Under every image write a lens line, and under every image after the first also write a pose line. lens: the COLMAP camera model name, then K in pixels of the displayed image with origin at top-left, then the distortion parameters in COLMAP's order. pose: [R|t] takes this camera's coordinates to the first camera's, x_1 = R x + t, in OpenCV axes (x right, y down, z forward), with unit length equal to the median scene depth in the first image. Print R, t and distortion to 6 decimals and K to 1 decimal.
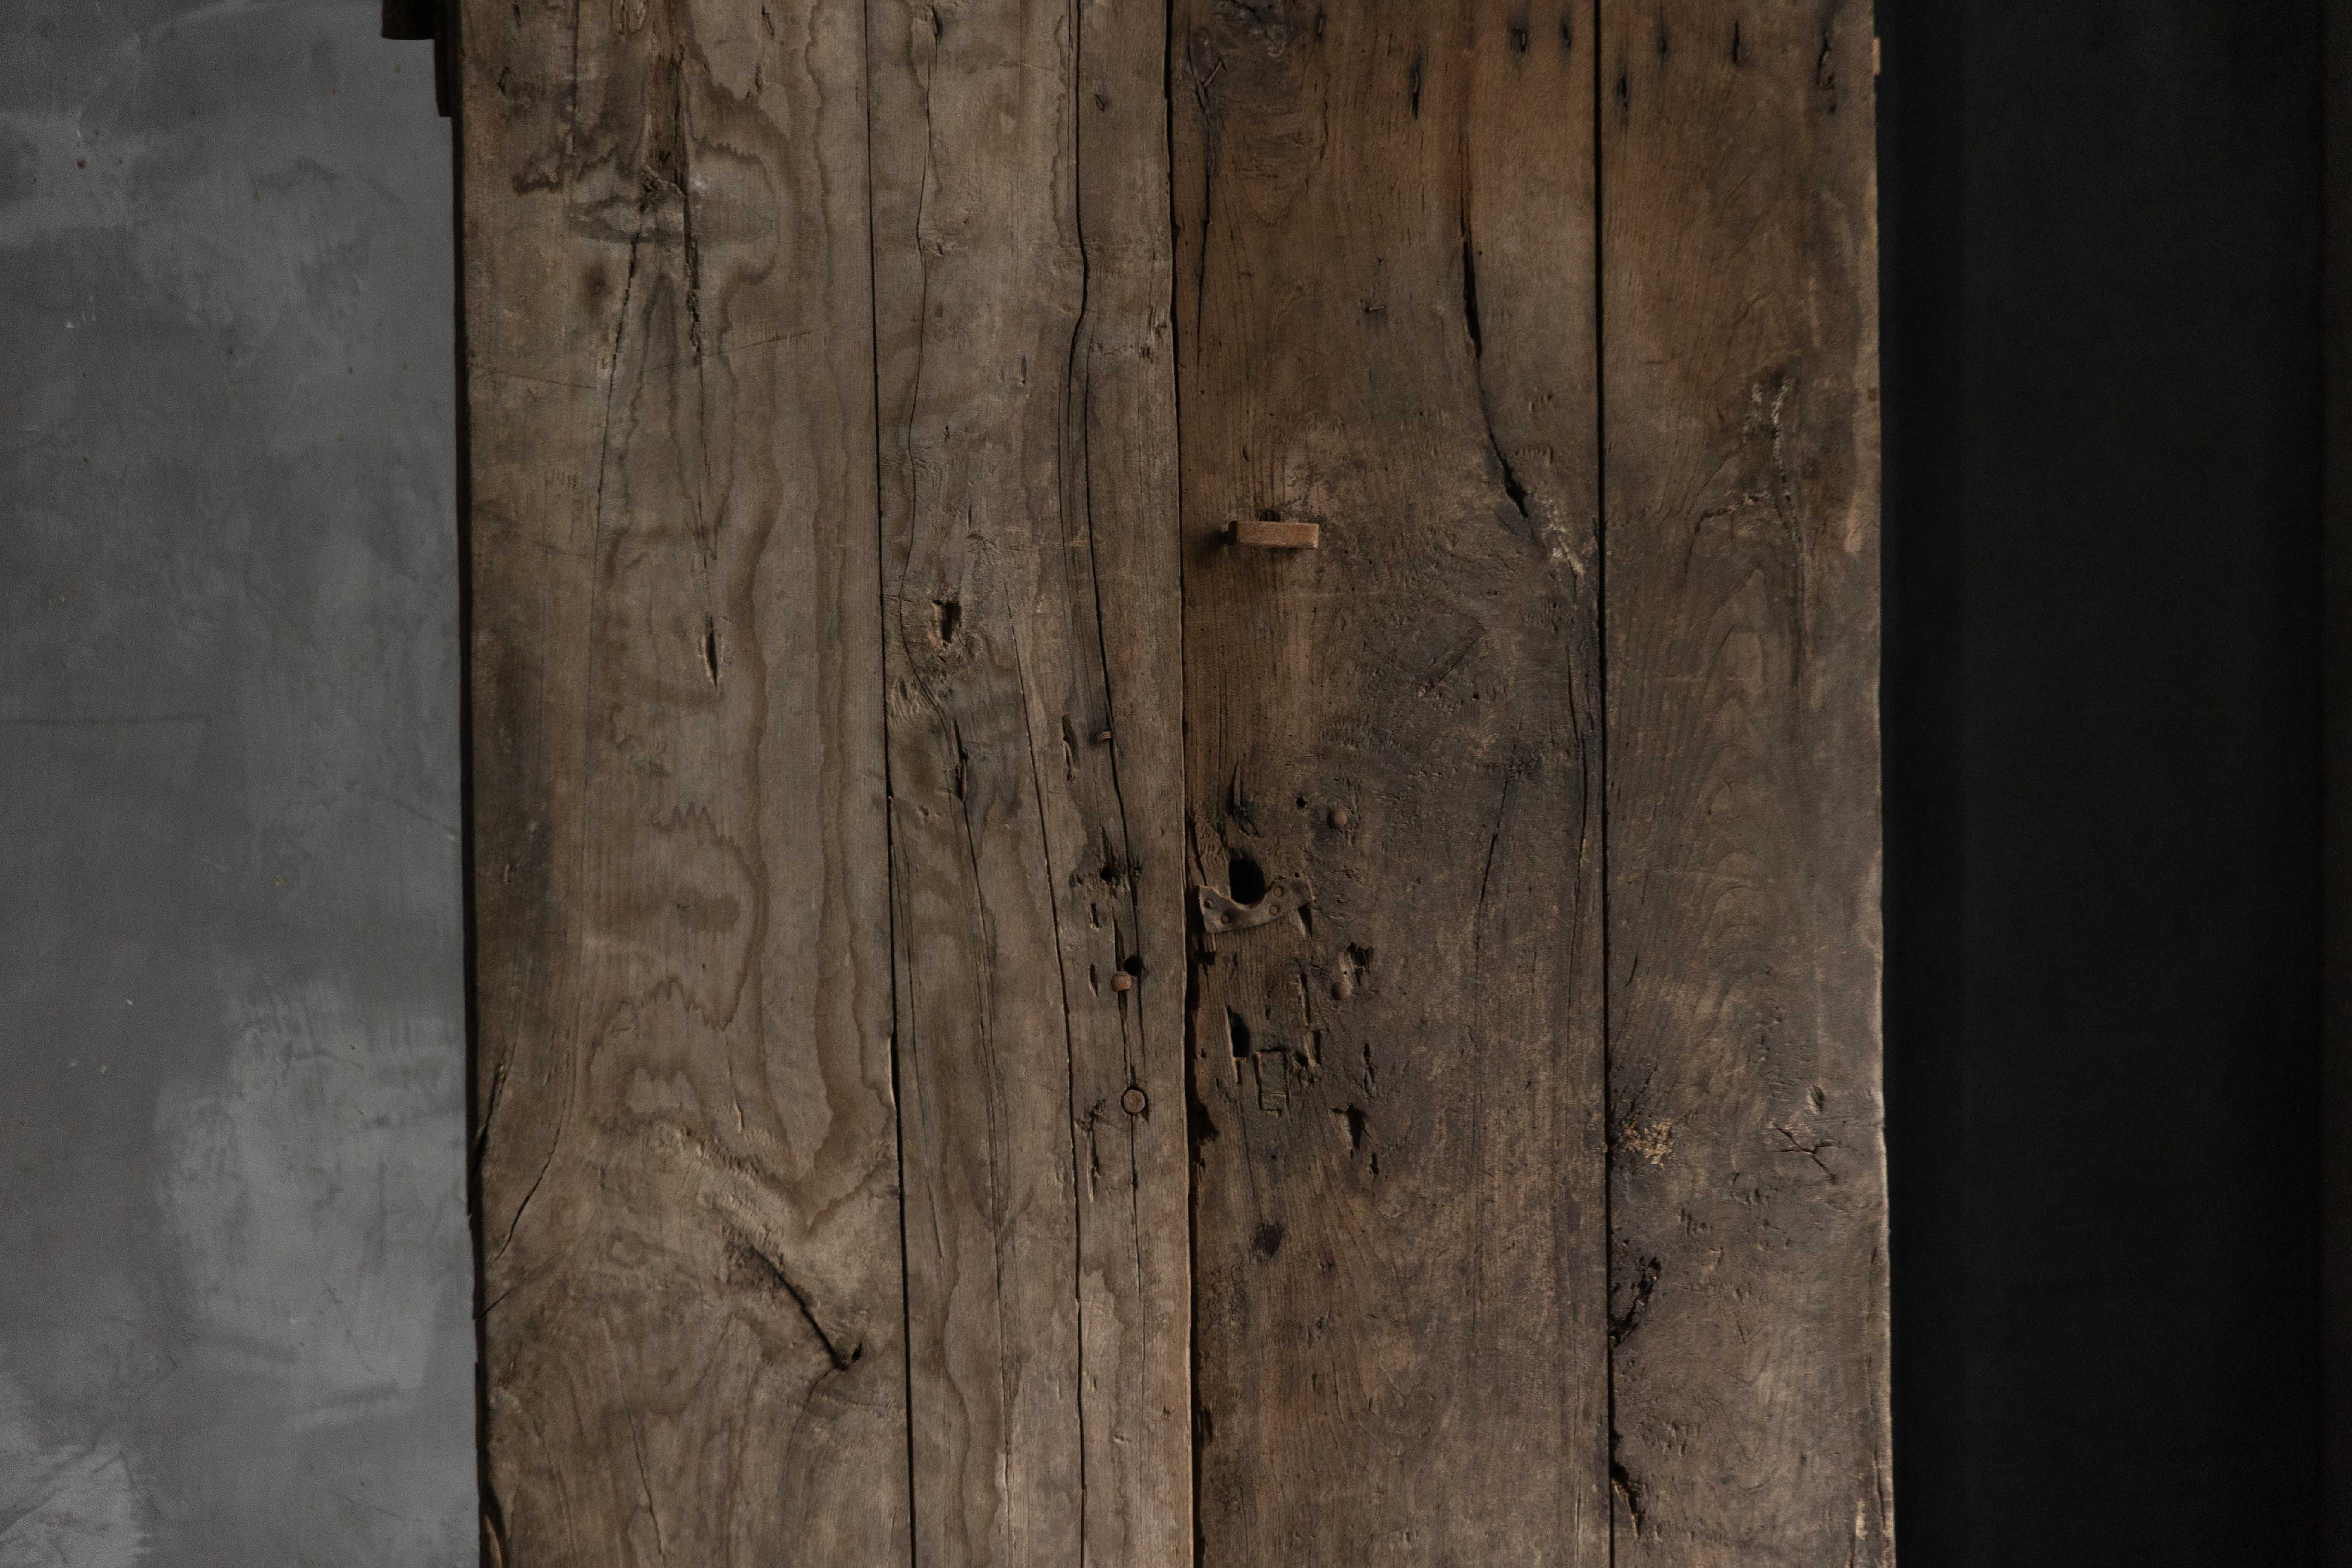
lens RADIAL K [[6873.2, 0, 1214.7], [0, 6873.2, 780.5], [0, 0, 1]] dist [0.030528, 0.271119]
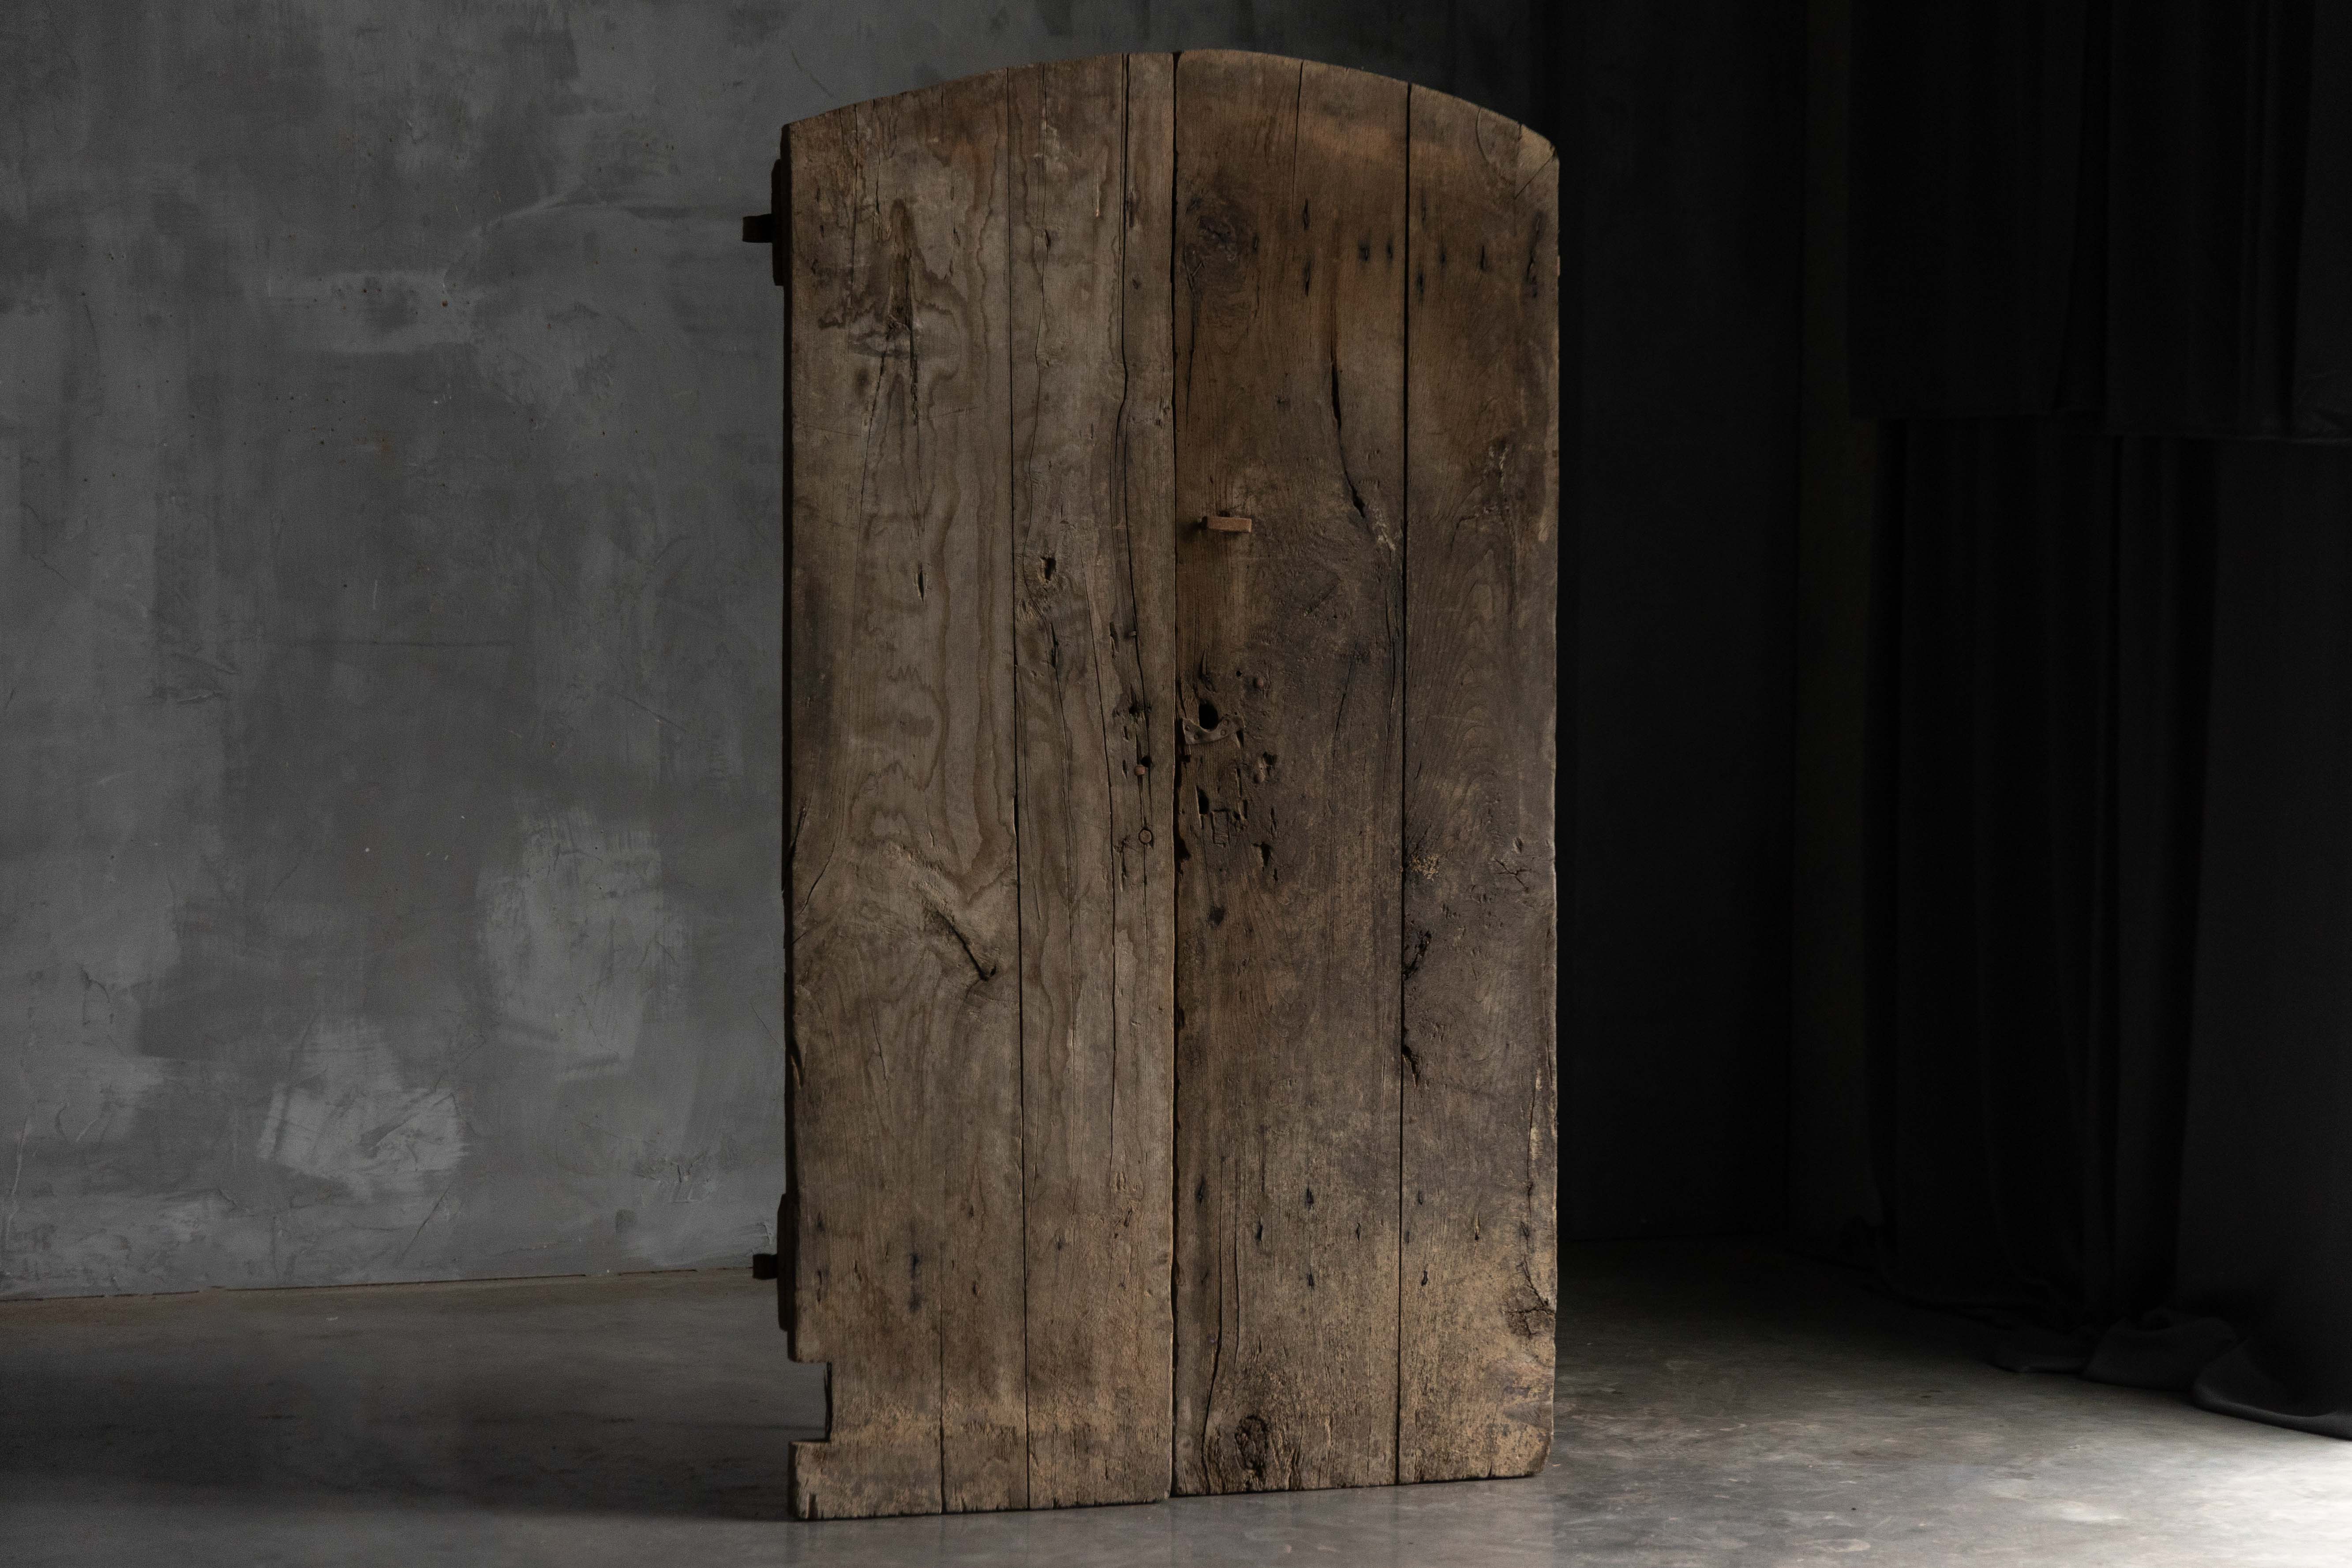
lens RADIAL K [[5607.8, 0, 1176.0], [0, 5607.8, 784.0], [0, 0, 1]] dist [-0.022371, 0.356155]
pose [[0.998569, 0.014583, 0.051459, -0.080553], [-0.014318, 0.999882, -0.005508, 0.041302], [-0.051533, 0.004763, 0.998660, -0.477894]]
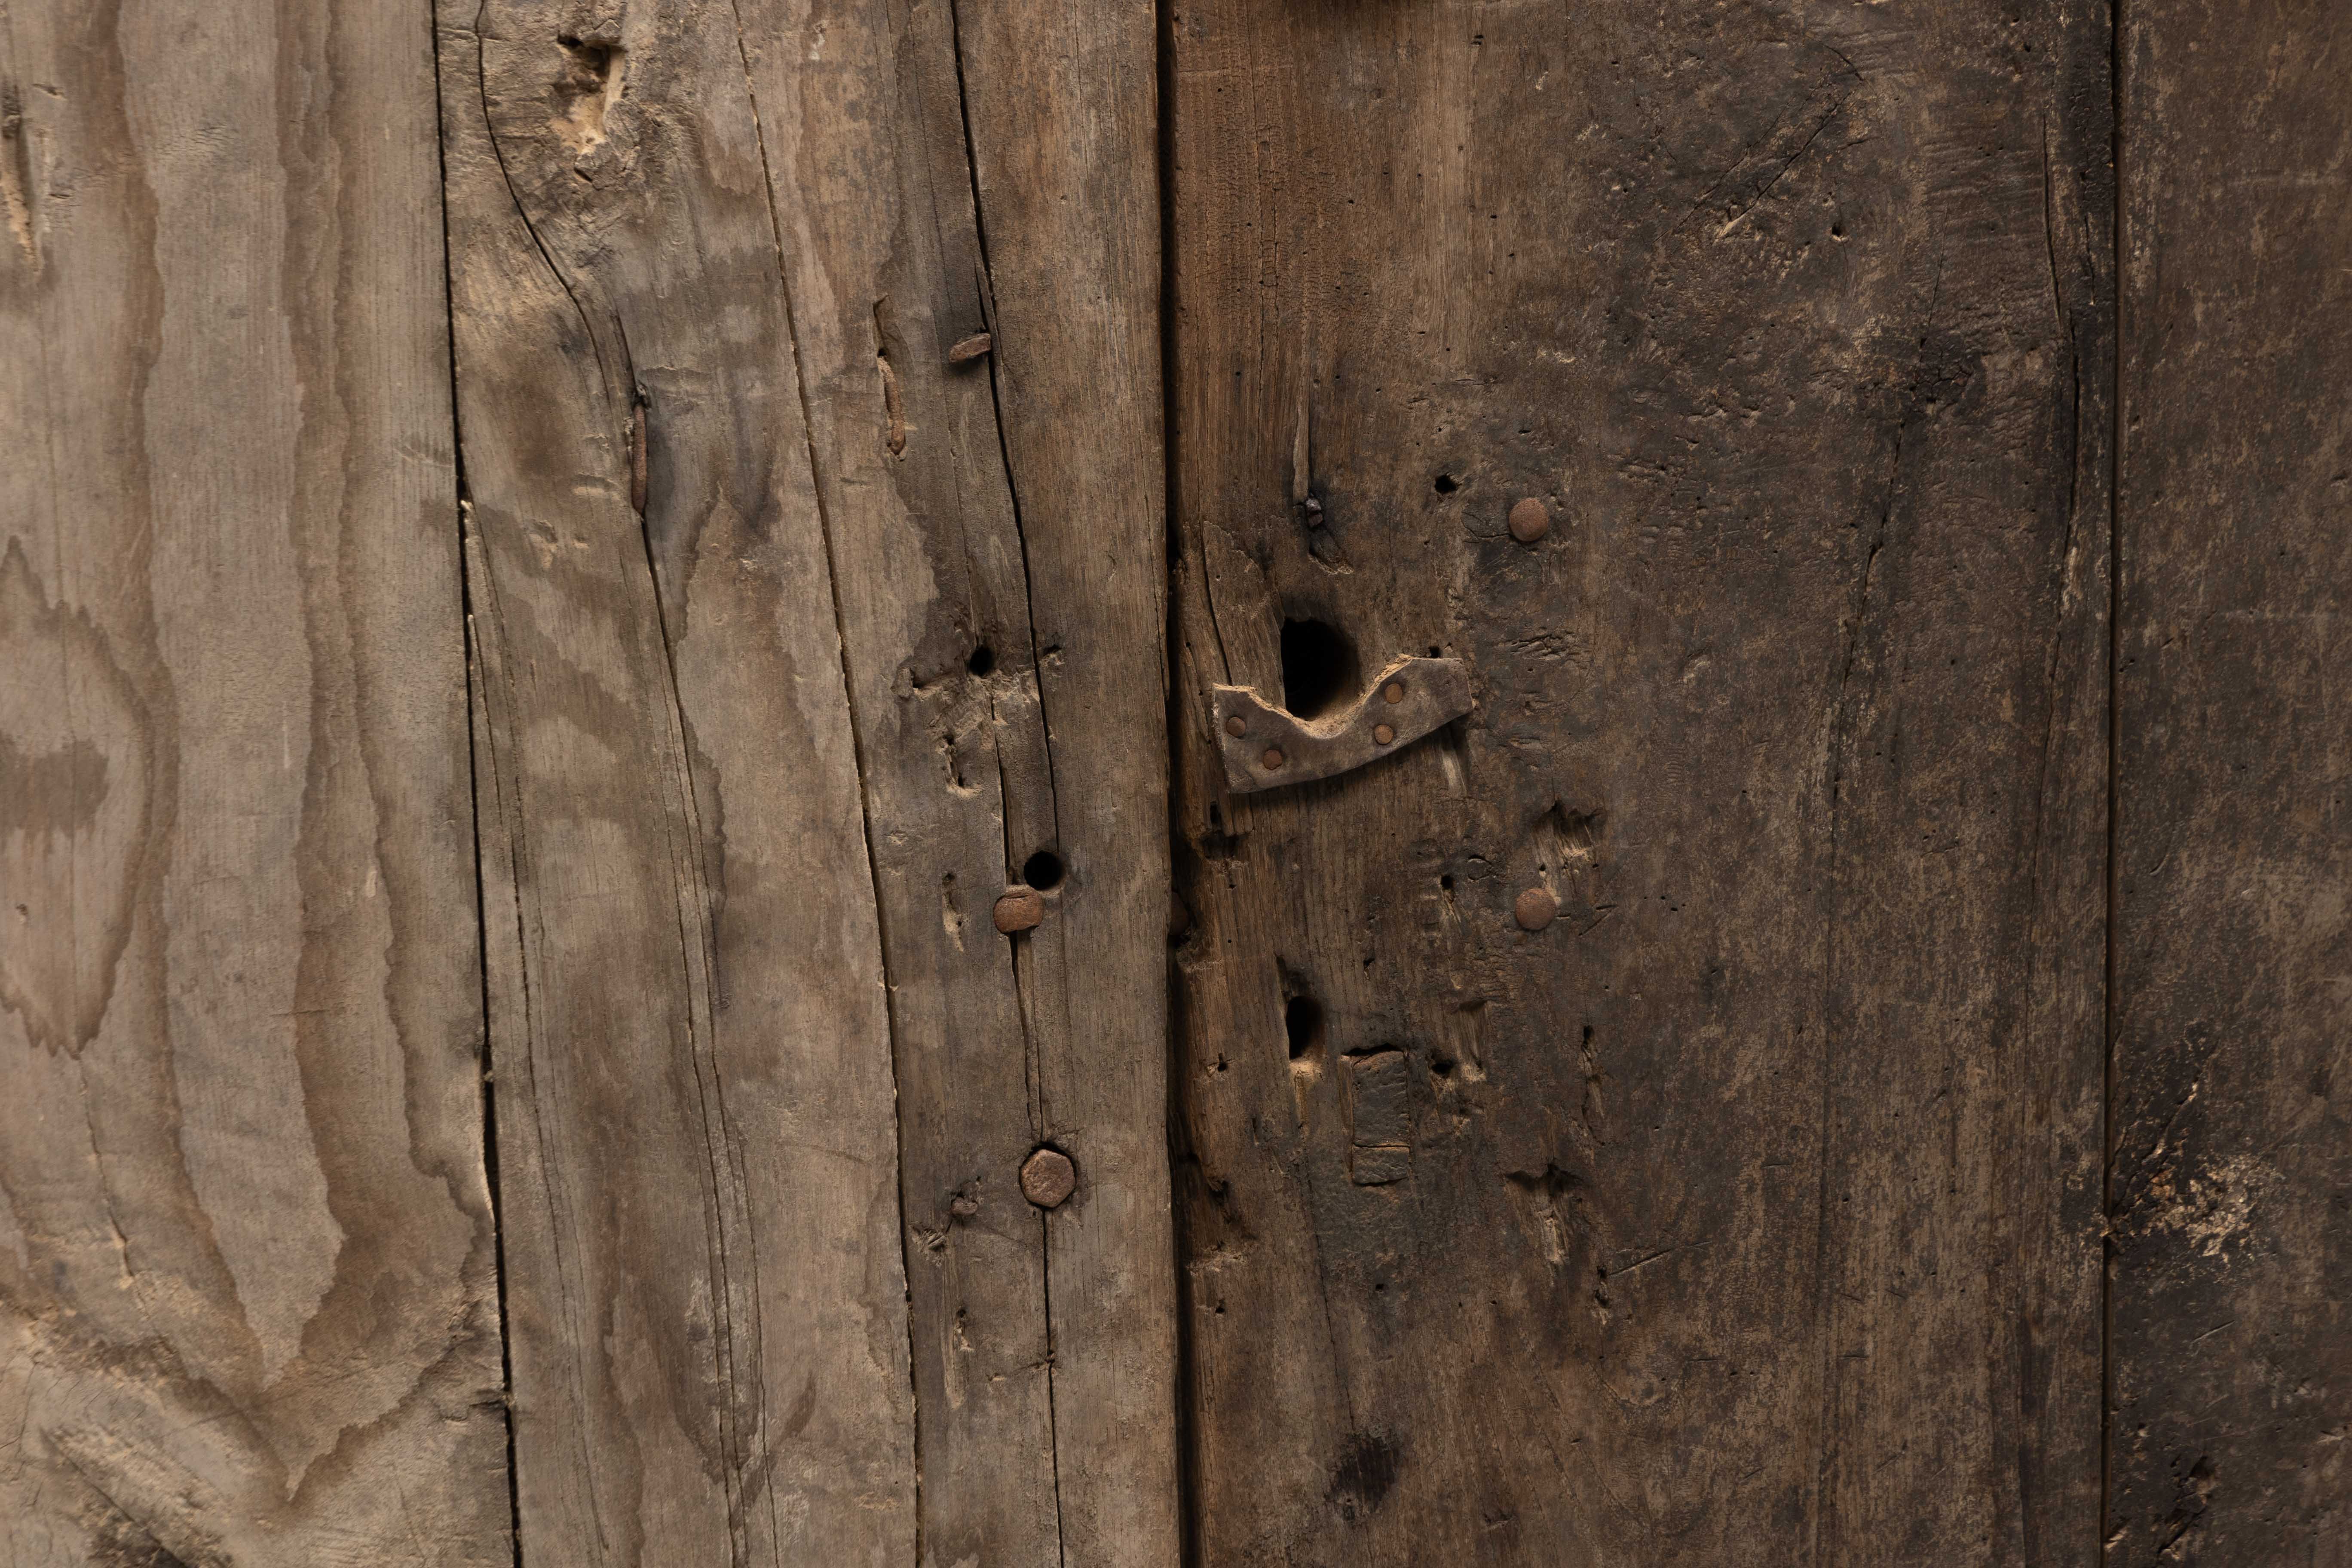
lens RADIAL K [[6873.2, 0, 1214.7], [0, 6873.2, 780.5], [0, 0, 1]] dist [0.030528, 0.271119]
pose [[0.999733, 0.003681, -0.022810, 0.008804], [0.000053, 0.986860, 0.161579, -0.049258], [0.023105, -0.161537, 0.986596, 0.578133]]
